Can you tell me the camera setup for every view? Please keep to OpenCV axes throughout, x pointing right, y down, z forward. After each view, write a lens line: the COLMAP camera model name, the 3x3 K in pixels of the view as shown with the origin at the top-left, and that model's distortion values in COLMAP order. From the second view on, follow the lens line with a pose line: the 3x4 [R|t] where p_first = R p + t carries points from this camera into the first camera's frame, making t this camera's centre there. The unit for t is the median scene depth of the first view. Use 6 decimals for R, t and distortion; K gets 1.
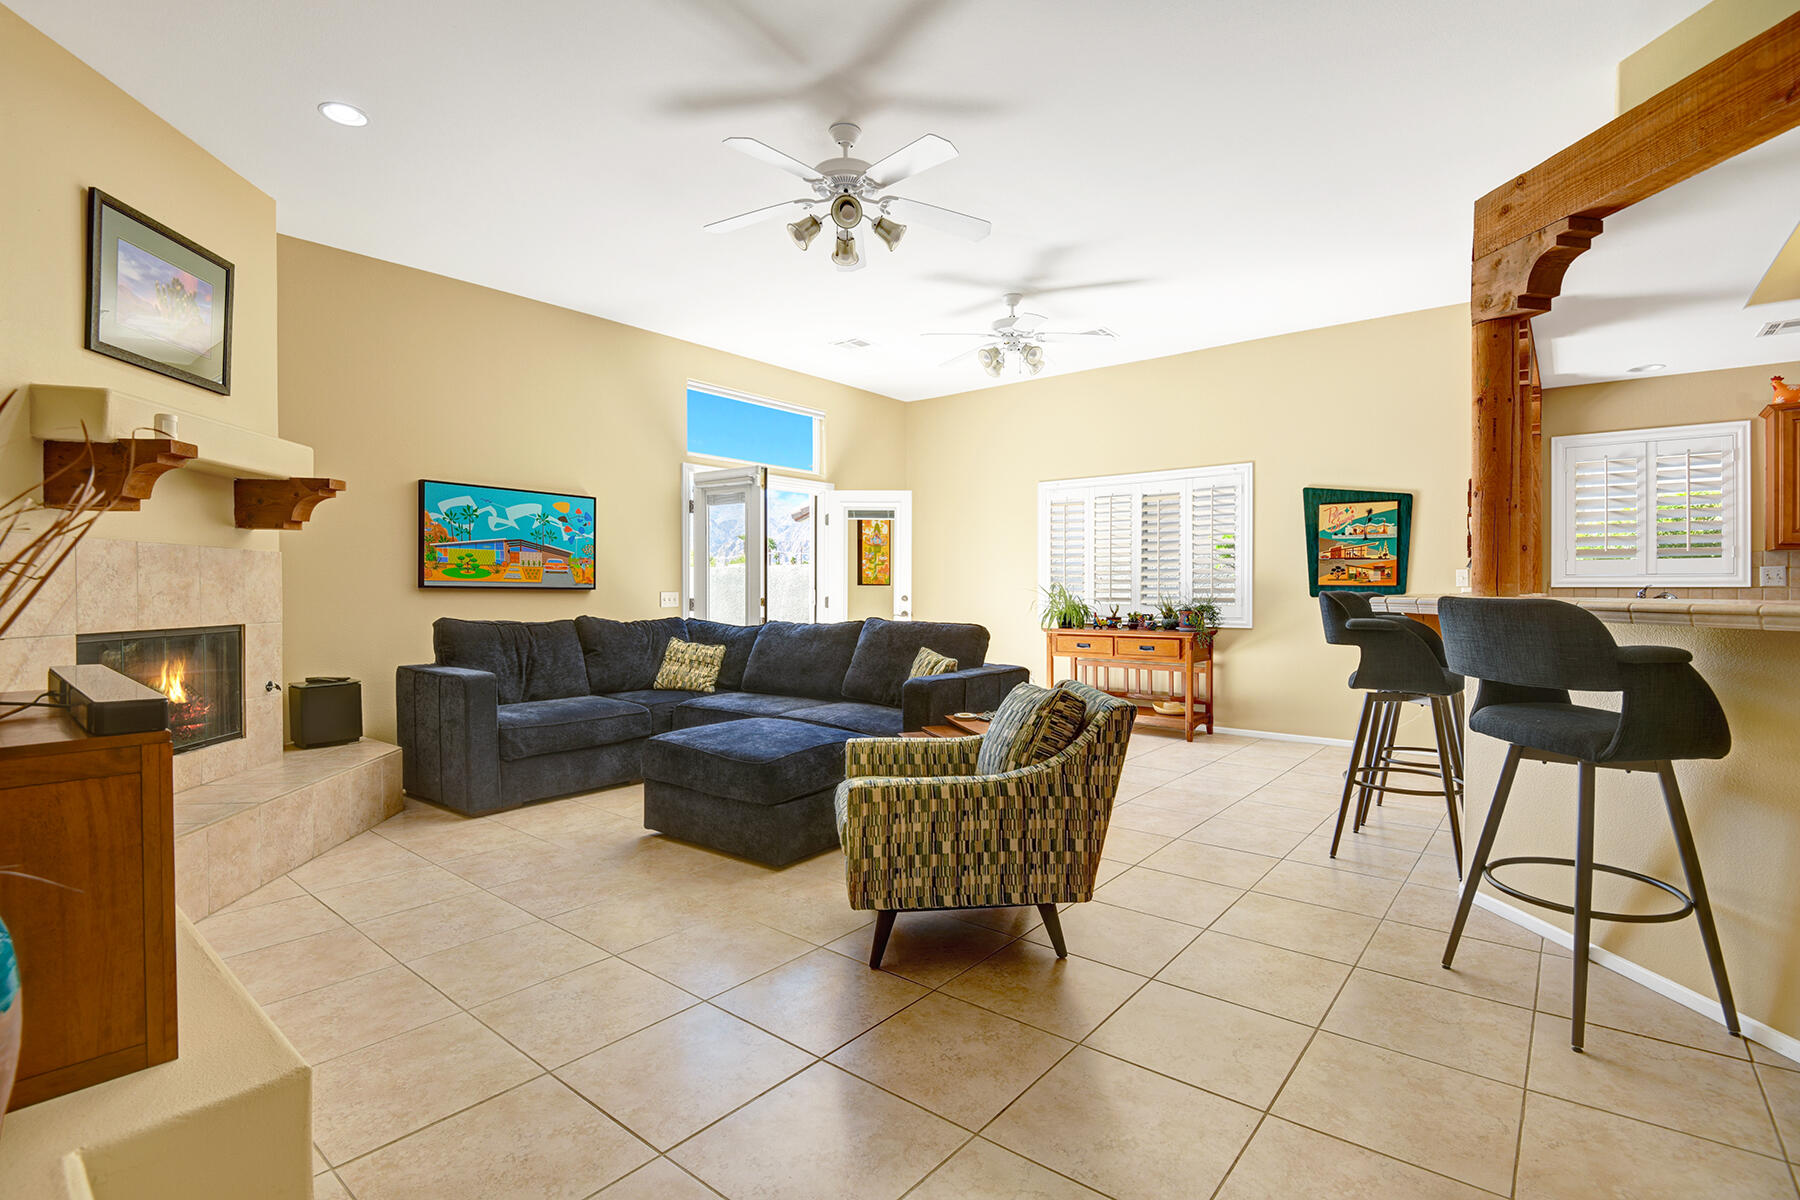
lens RADIAL K [[835.7, 0, 900.0], [0, 835.7, 600.0], [0, 0, 1]] dist [-0.001613, -0.022266]
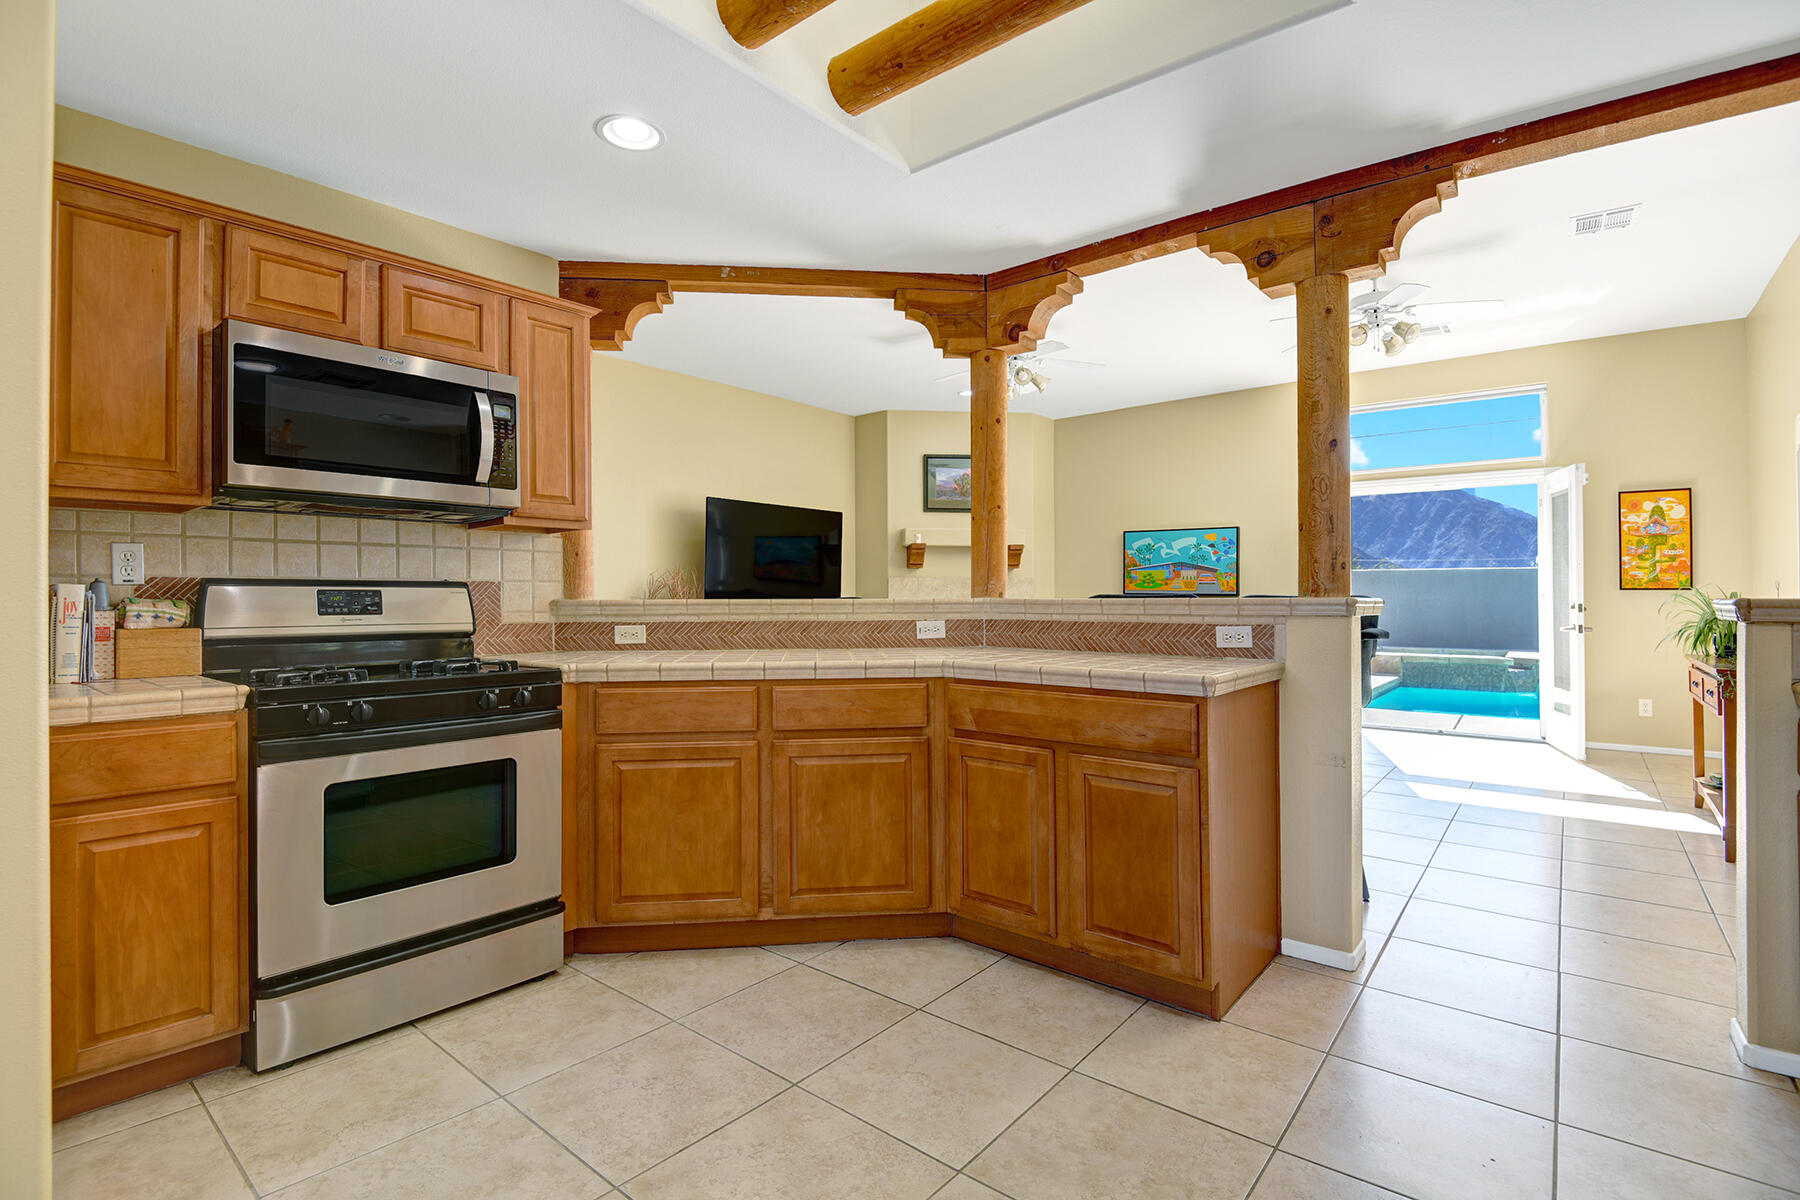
lens RADIAL K [[835.7, 0, 900.0], [0, 835.7, 600.0], [0, 0, 1]] dist [-0.001613, -0.022266]
pose [[-0.005694, 0.002298, -0.999981, 0.996798], [-0.014050, 0.999898, 0.002378, -0.001058], [0.999885, 0.014063, -0.005661, 0.478873]]
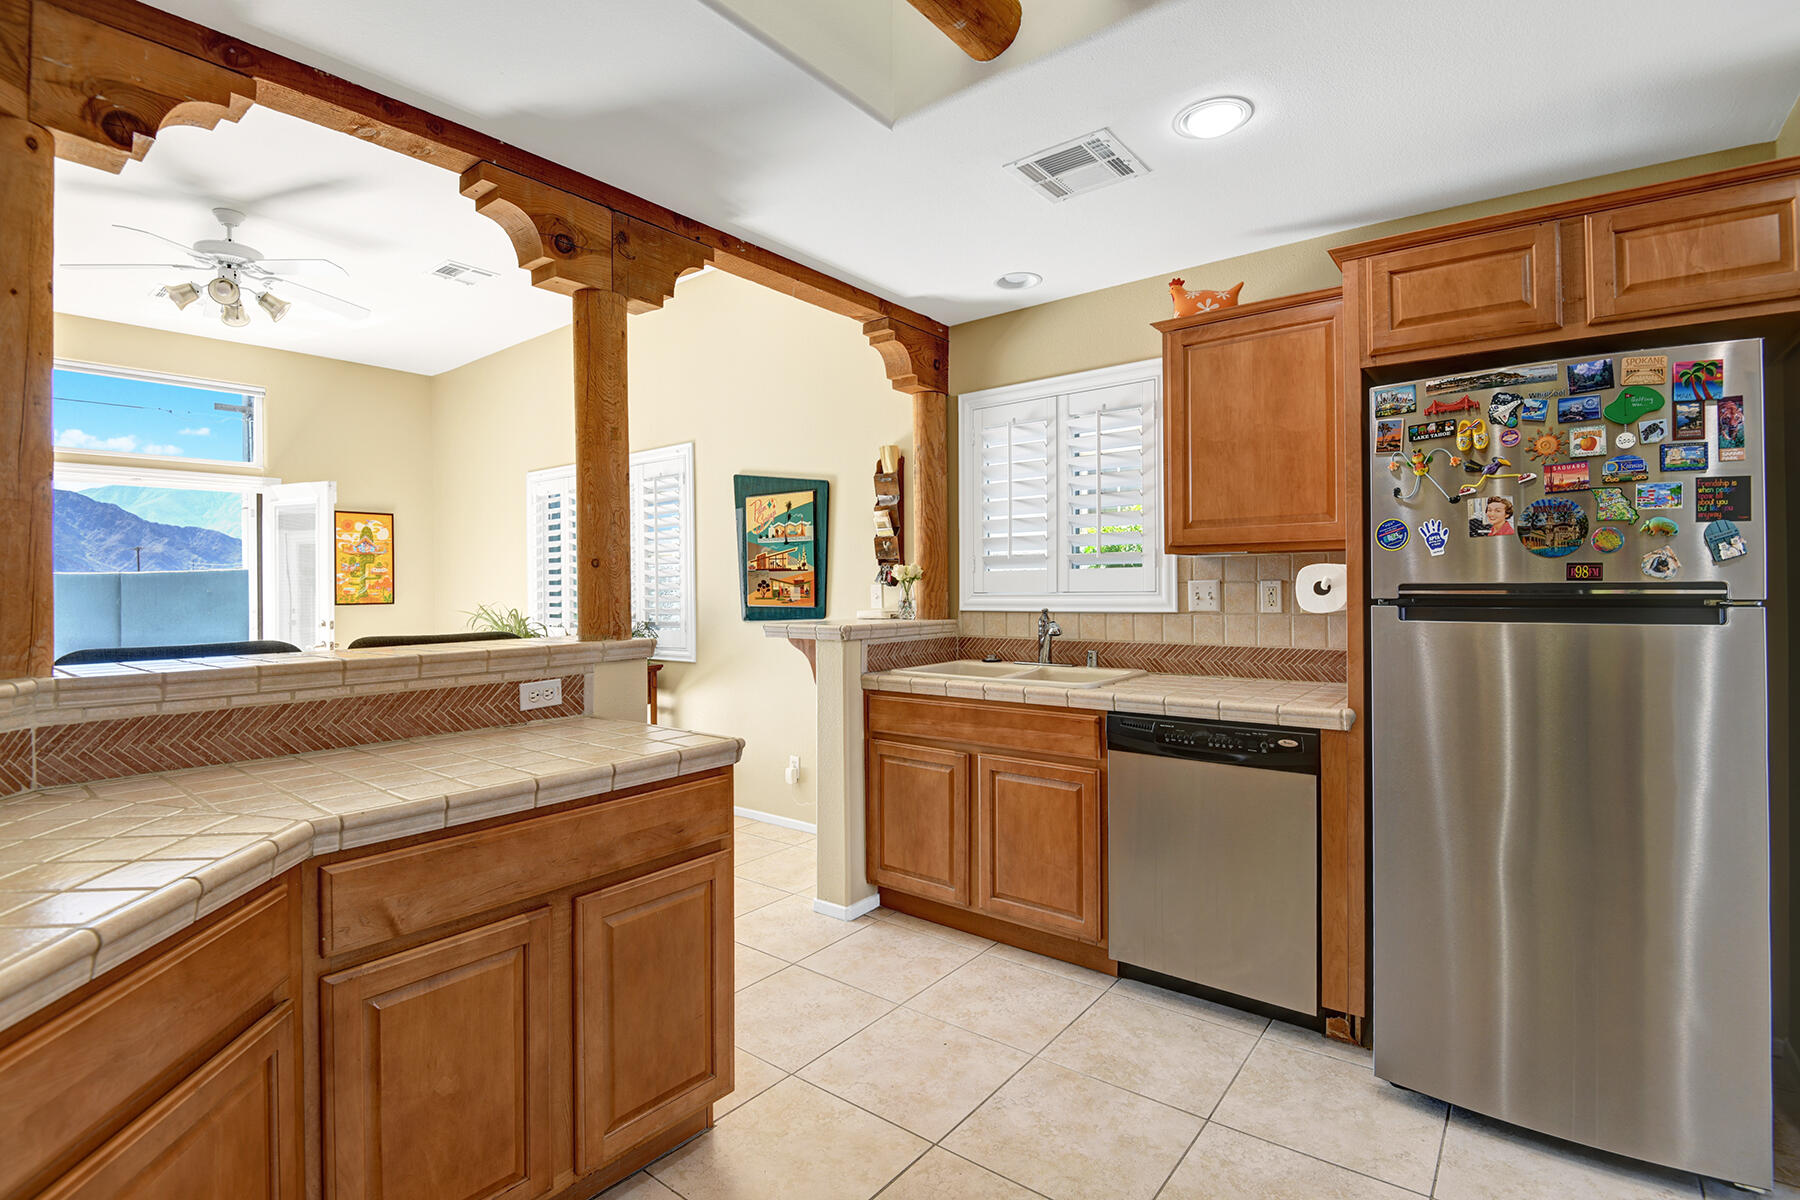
lens RADIAL K [[835.7, 0, 900.0], [0, 835.7, 600.0], [0, 0, 1]] dist [-0.001613, -0.022266]
pose [[0.999779, -0.012172, 0.017133, 0.668938], [0.012133, 0.999924, 0.002380, -0.024605], [-0.017161, -0.002172, 0.999850, 0.273448]]
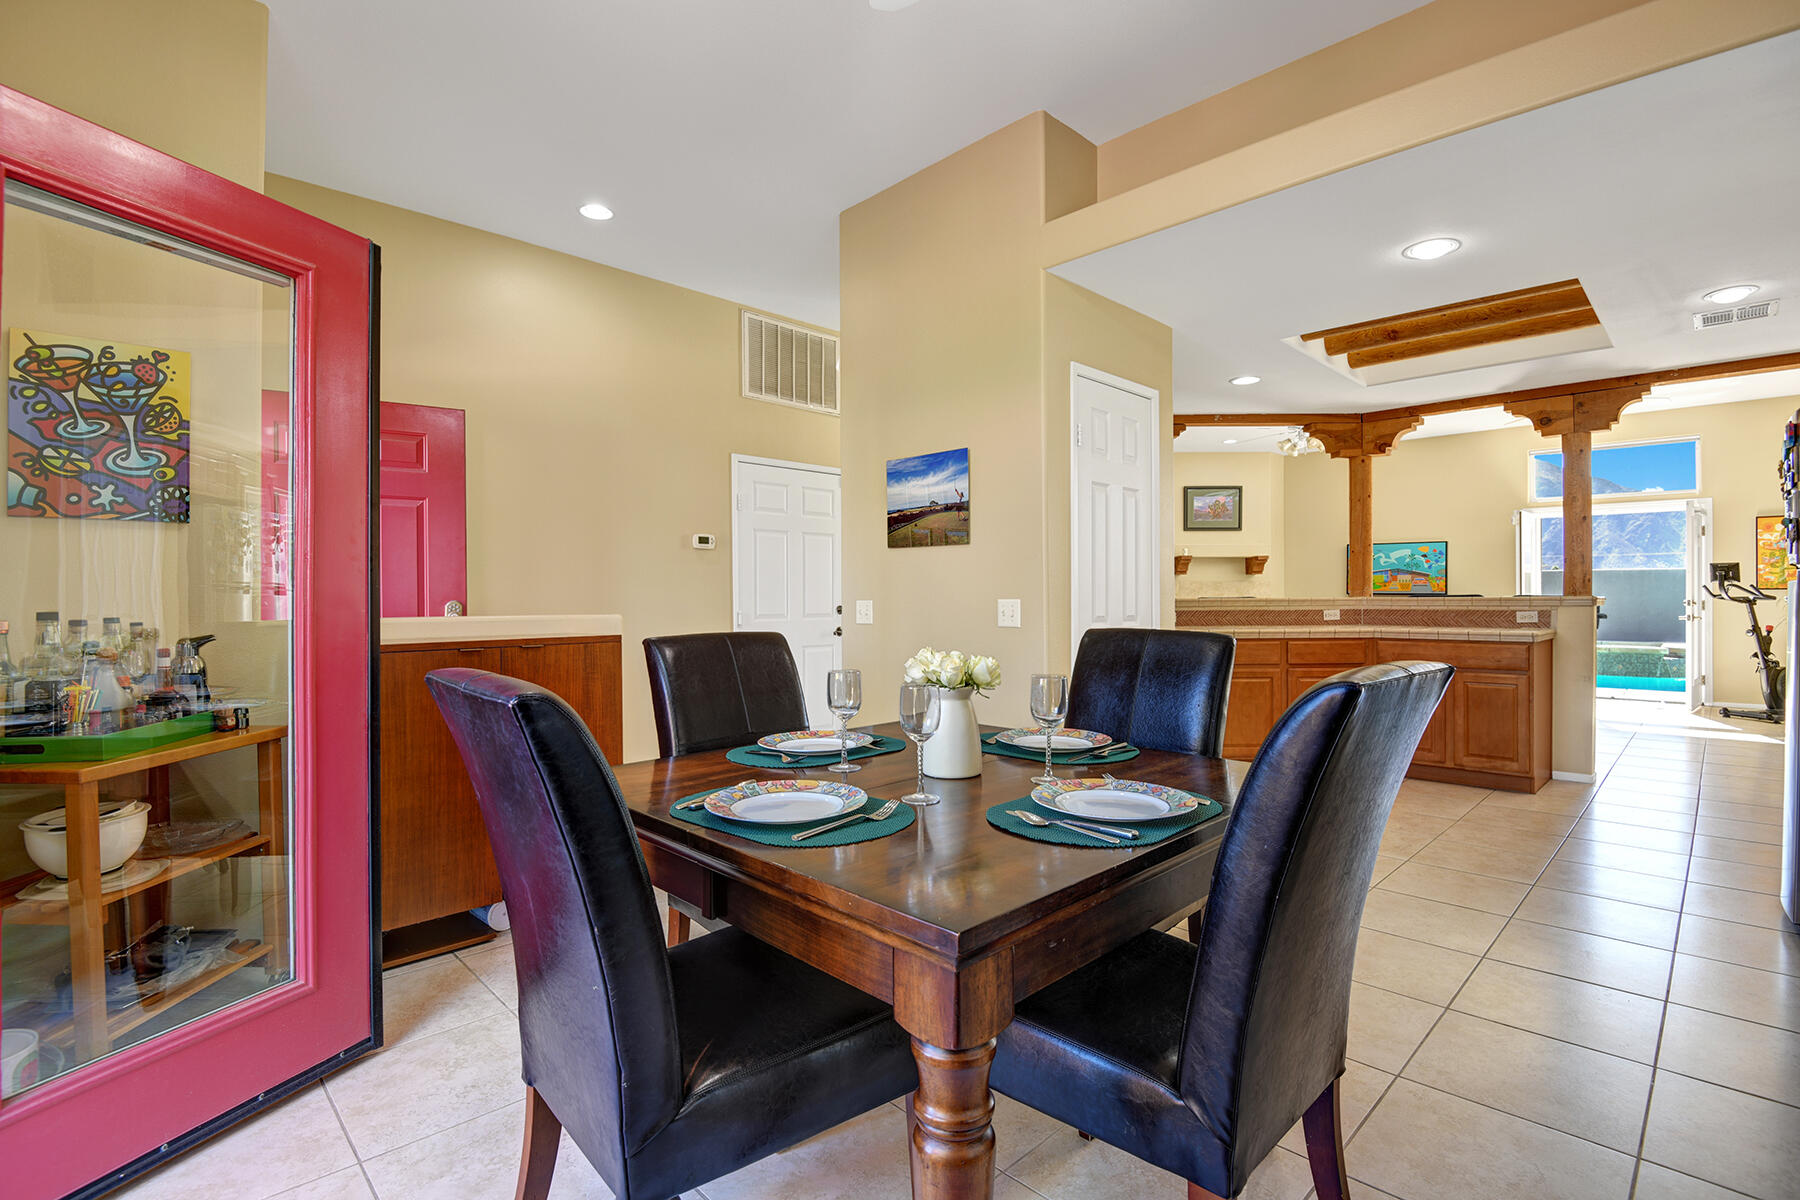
lens RADIAL K [[843.5, 0, 851.3], [0, 843.5, 611.1], [0, 0, 1]] dist [-0.067355, 0.008117]
pose [[-0.165123, 0.014715, -0.986163, 1.529073], [-0.008460, 0.999831, 0.016335, 0.004214], [0.986237, 0.011040, -0.164970, 0.070097]]
